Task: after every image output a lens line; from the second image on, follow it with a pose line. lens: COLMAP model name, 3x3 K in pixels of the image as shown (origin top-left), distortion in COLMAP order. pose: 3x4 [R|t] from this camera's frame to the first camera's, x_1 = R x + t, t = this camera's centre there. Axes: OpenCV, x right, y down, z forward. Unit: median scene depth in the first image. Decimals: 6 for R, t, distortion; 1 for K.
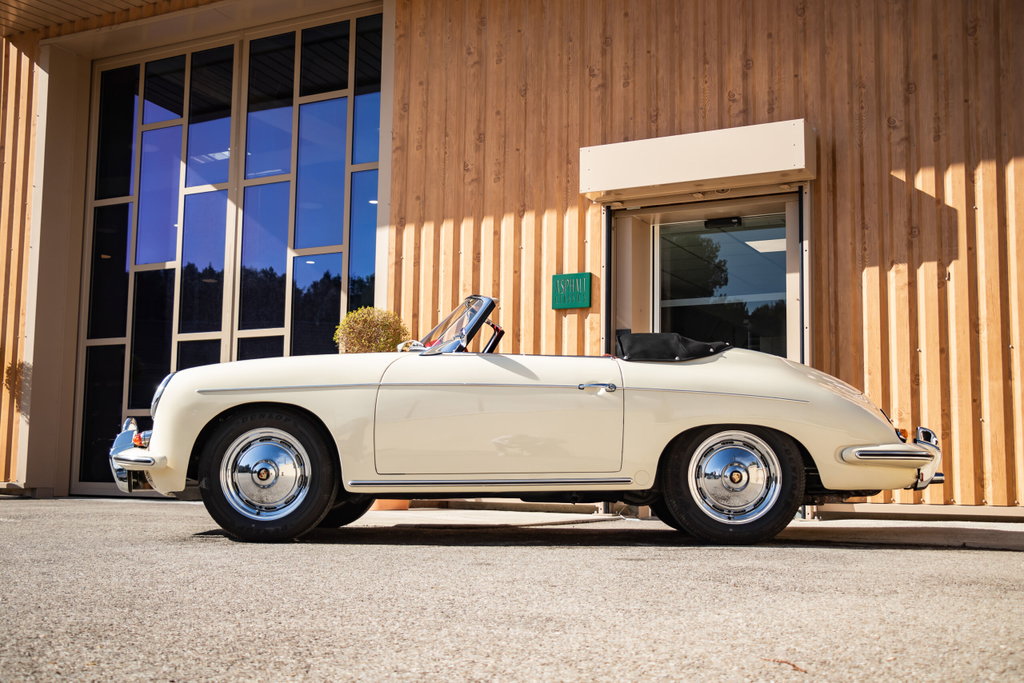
lens RADIAL K [[1160.4, 0, 495.1], [0, 1160.4, 354.5], [0, 0, 1]] dist [0.024780, 0.000000]
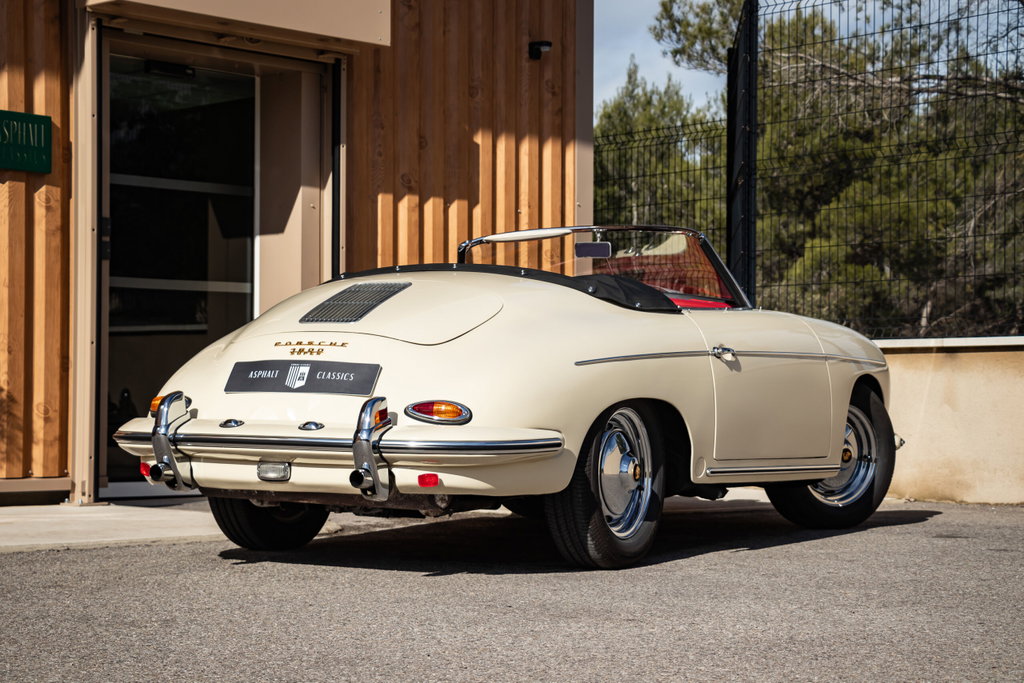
lens RADIAL K [[2276.7, 0, 509.0], [0, 2276.7, 342.6], [0, 0, 1]] dist [0.239555, 0.000000]
pose [[0.282374, 0.017497, 0.959145, -1.001106], [-0.104605, 0.994433, 0.012655, 0.007861], [-0.953584, -0.103905, 0.282632, 0.398818]]
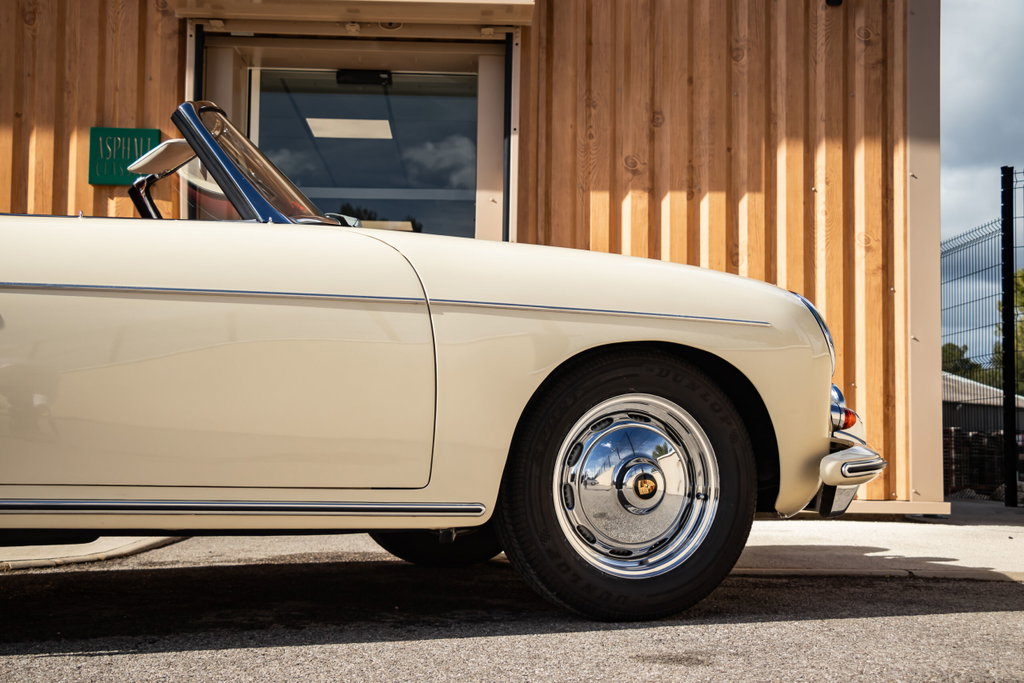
lens RADIAL K [[1424.4, 0, 519.1], [0, 1424.4, 337.3], [0, 0, 1]] dist [0.084020, 0.000000]
pose [[0.864609, 0.034566, 0.501255, -0.127626], [-0.054017, 0.998243, 0.024334, 0.010406], [-0.499533, -0.048116, 0.864957, 0.234491]]
